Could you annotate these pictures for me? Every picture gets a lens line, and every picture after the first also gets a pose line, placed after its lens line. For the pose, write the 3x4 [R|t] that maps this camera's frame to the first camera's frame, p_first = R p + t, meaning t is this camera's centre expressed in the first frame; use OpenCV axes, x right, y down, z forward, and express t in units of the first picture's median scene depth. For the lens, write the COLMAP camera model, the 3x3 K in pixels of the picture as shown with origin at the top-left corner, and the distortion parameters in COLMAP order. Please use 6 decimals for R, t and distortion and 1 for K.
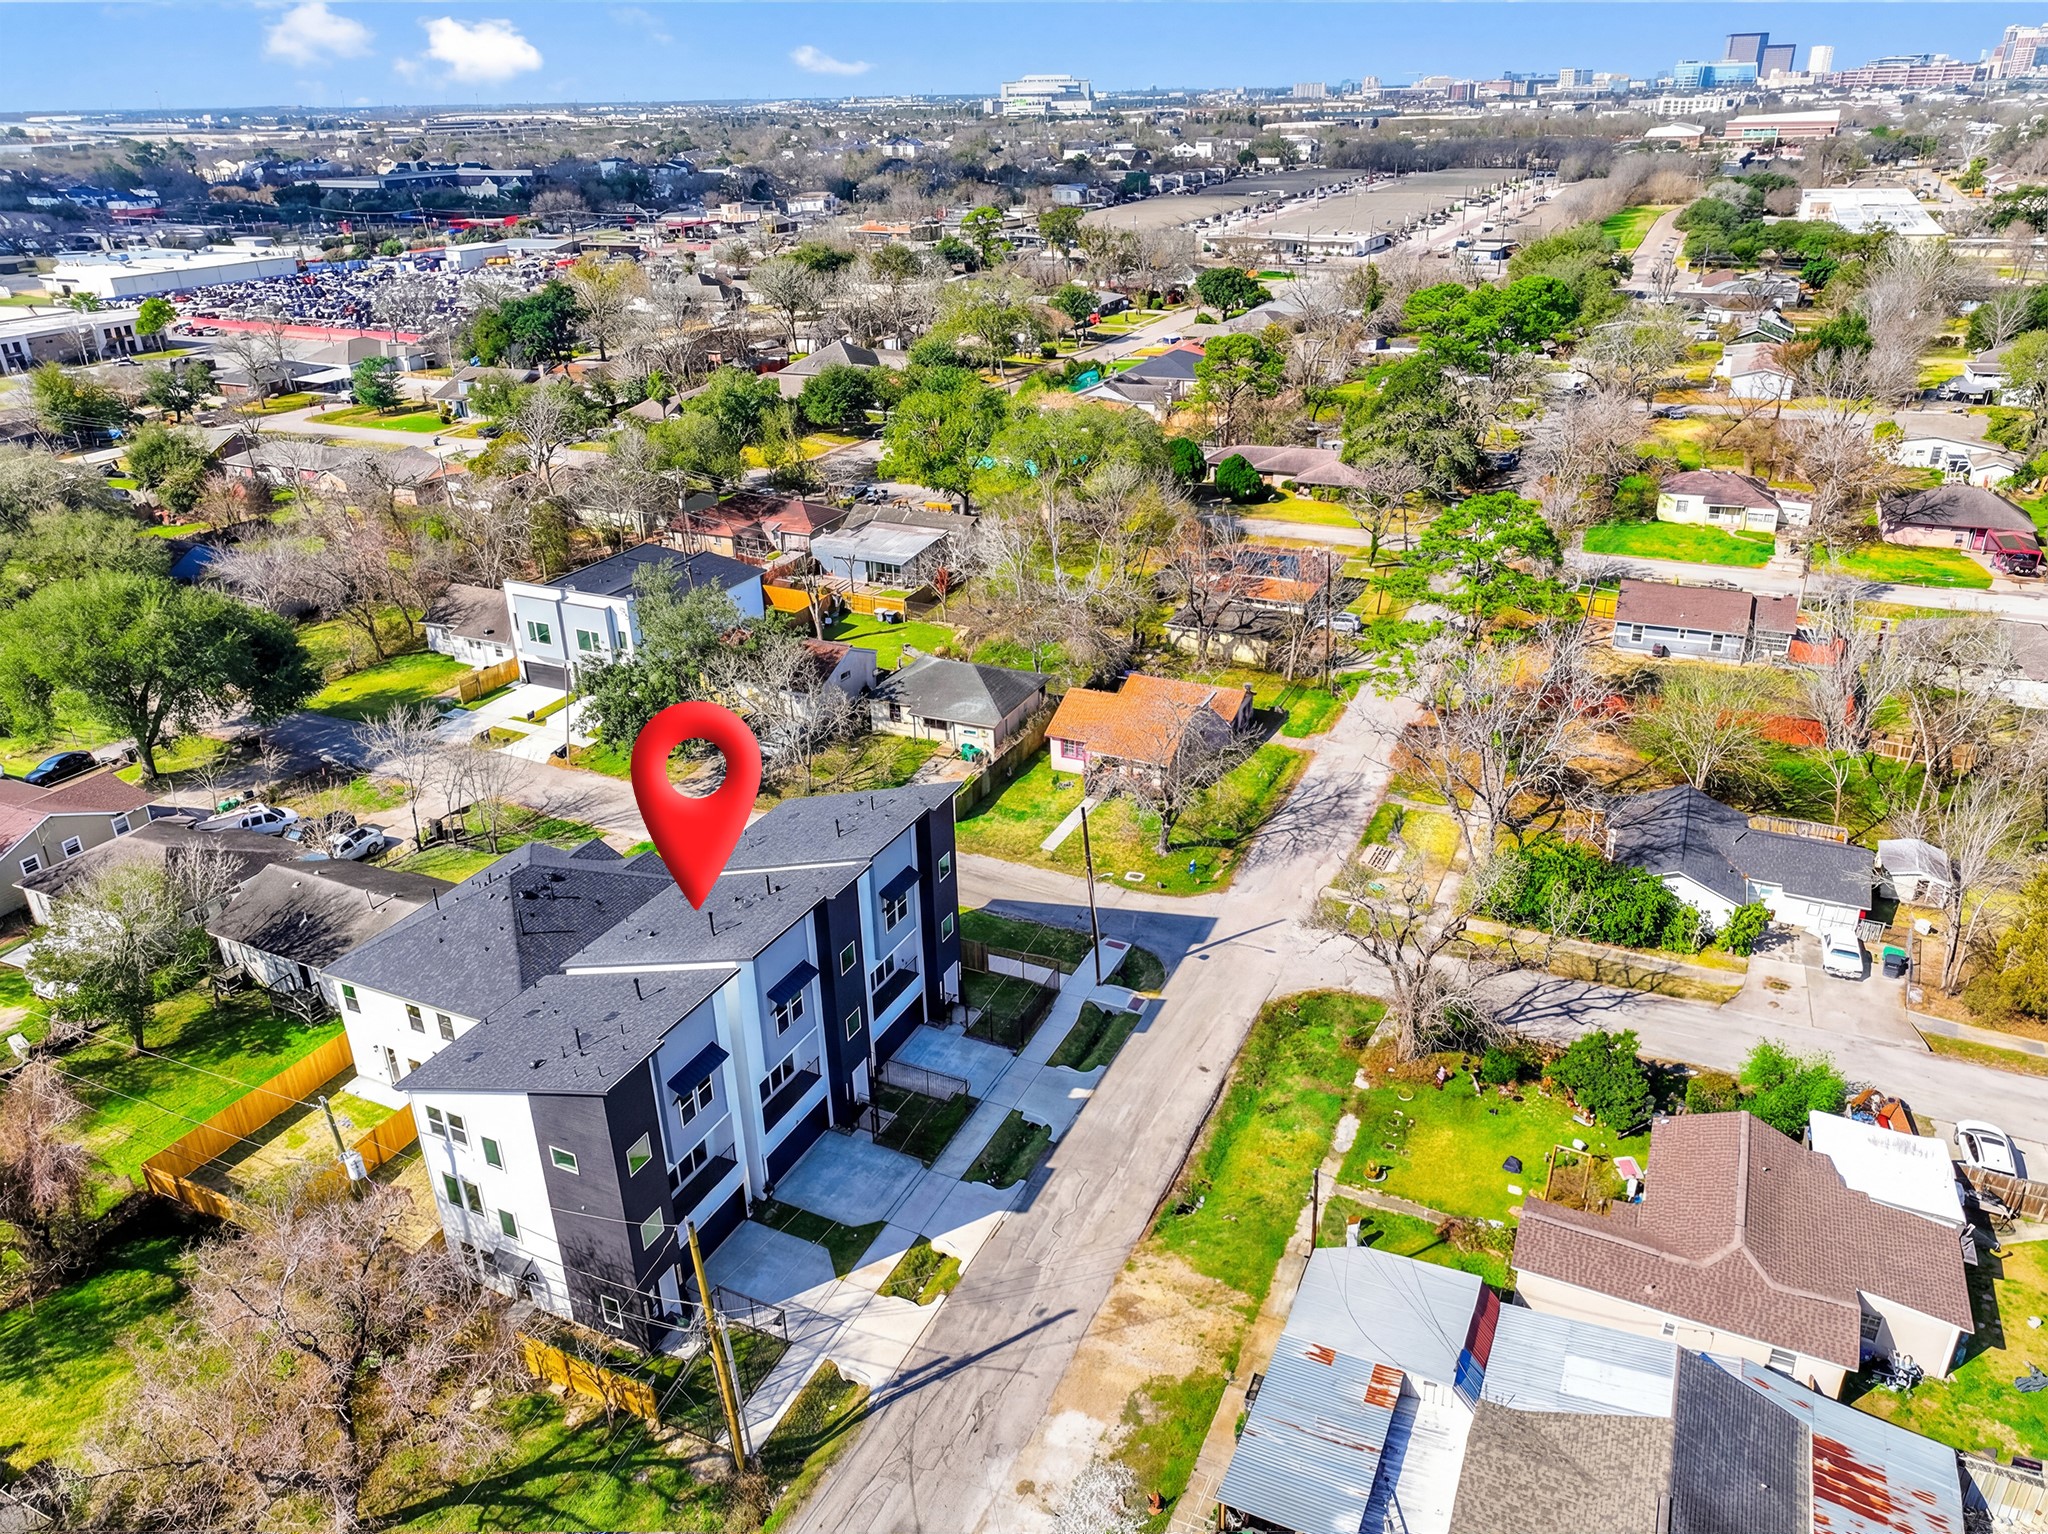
lens RADIAL K [[1459.8, 0, 1024.0], [0, 1459.8, 767.0], [0, 0, 1]] dist [-0.001219, -0.002649]
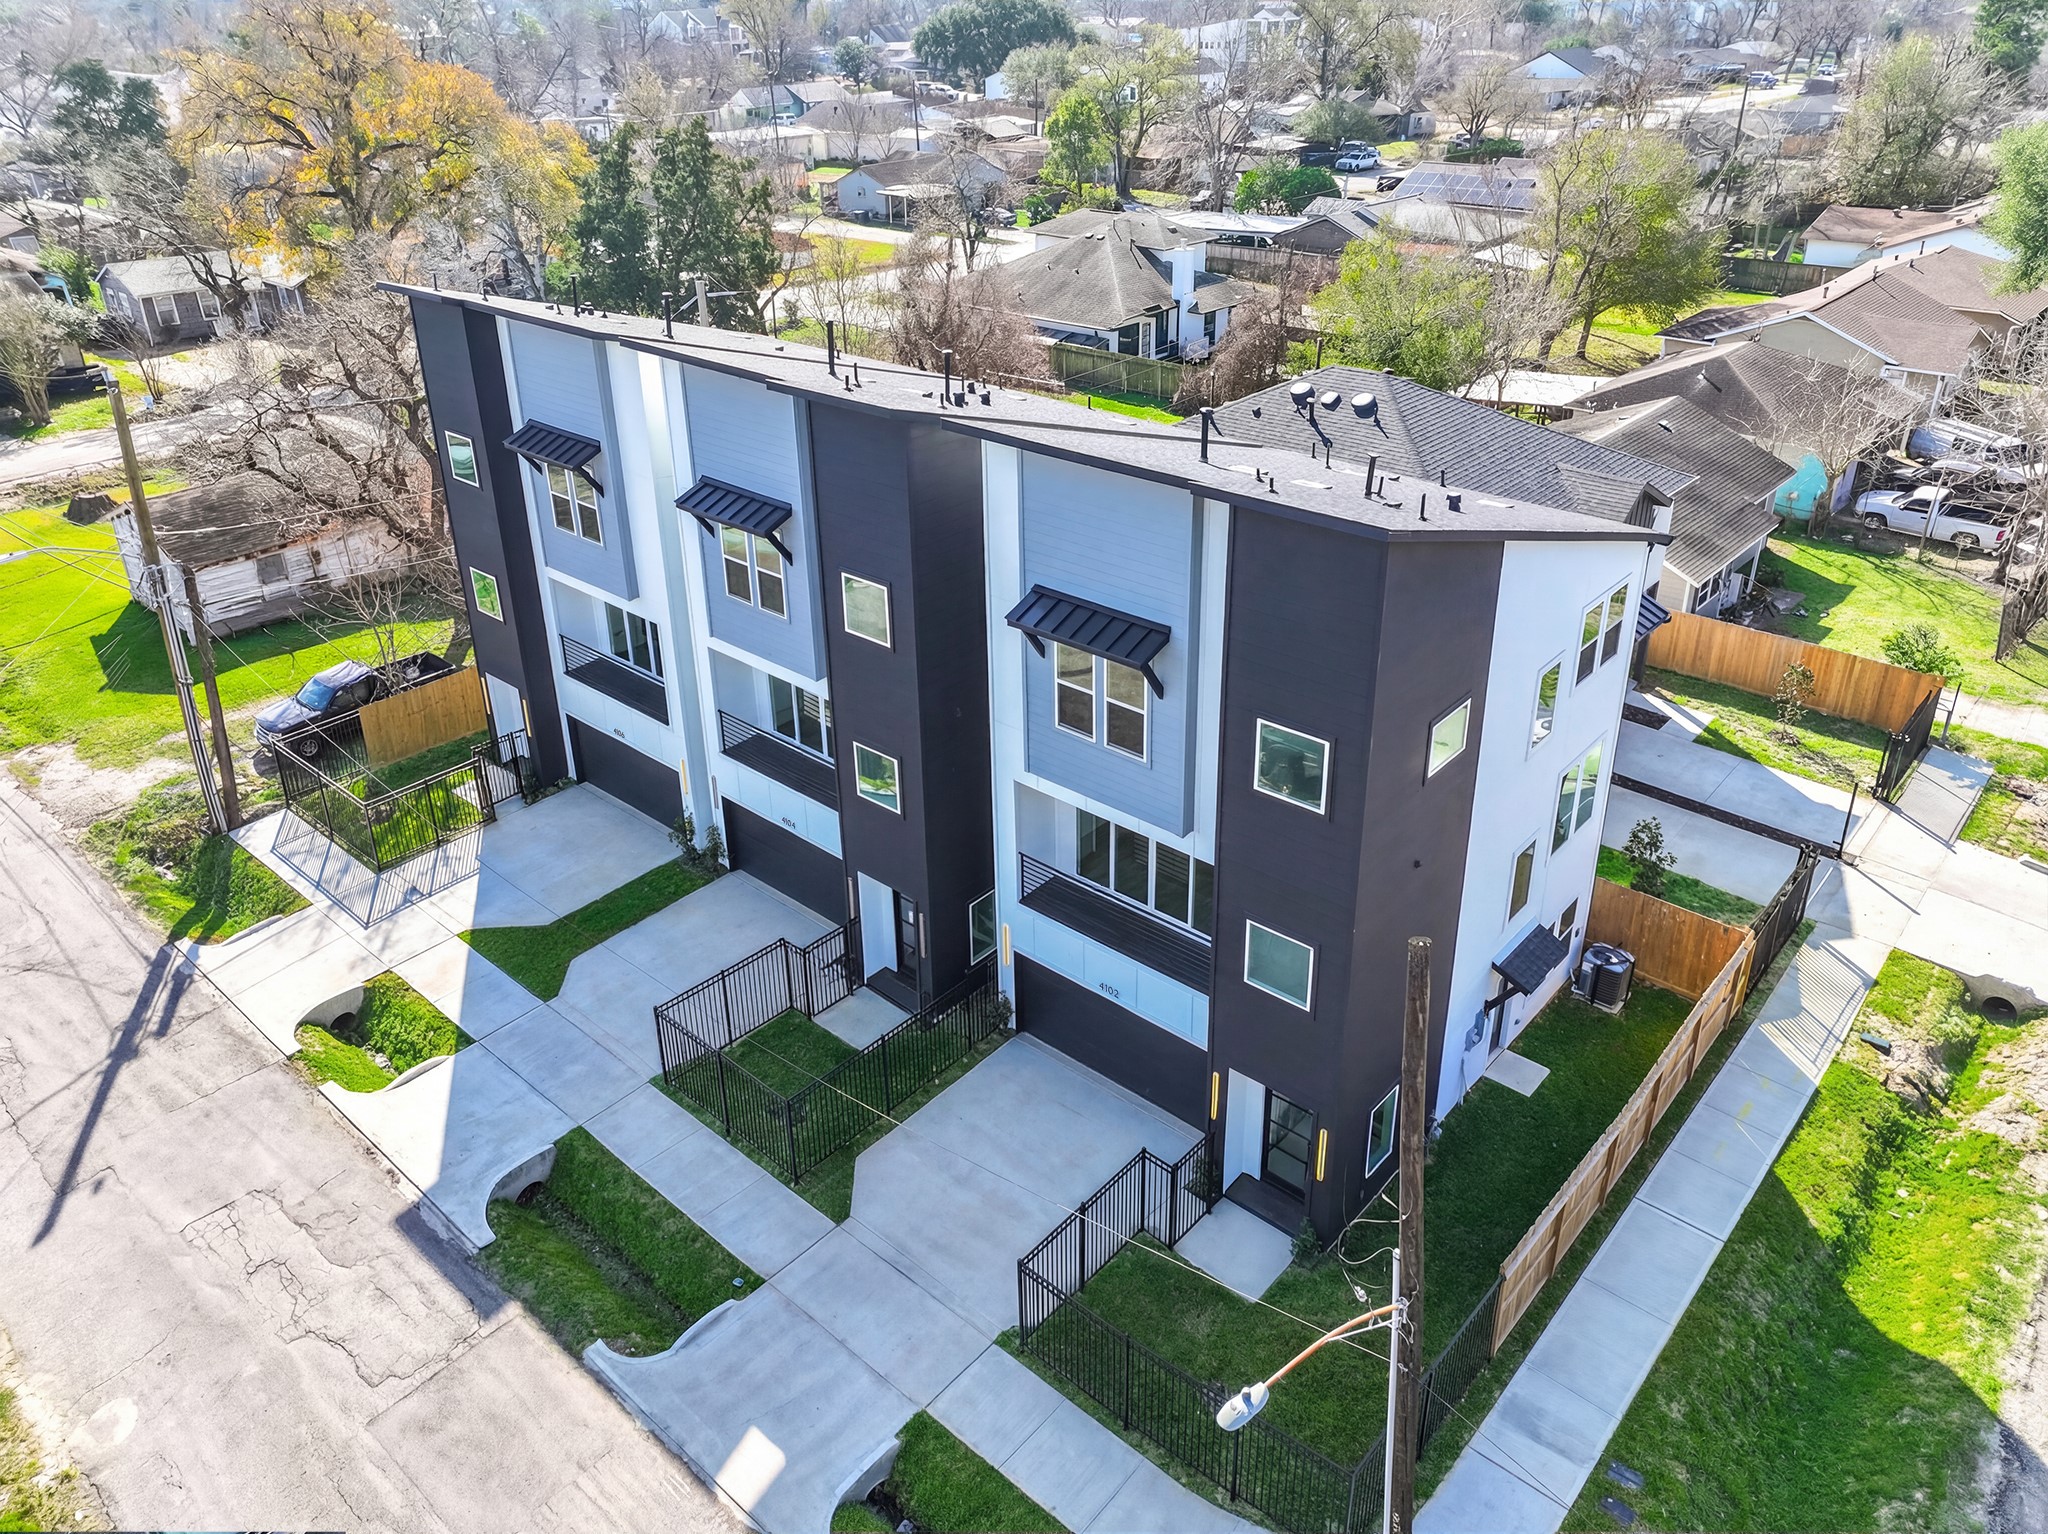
lens RADIAL K [[1459.8, 0, 1024.0], [0, 1459.8, 767.0], [0, 0, 1]] dist [-0.001219, -0.002649]
pose [[-0.280846, 0.483132, -0.829282, 0.195954], [-0.400636, 0.726159, 0.558733, -0.065274], [0.872133, 0.489159, -0.010379, 0.974443]]
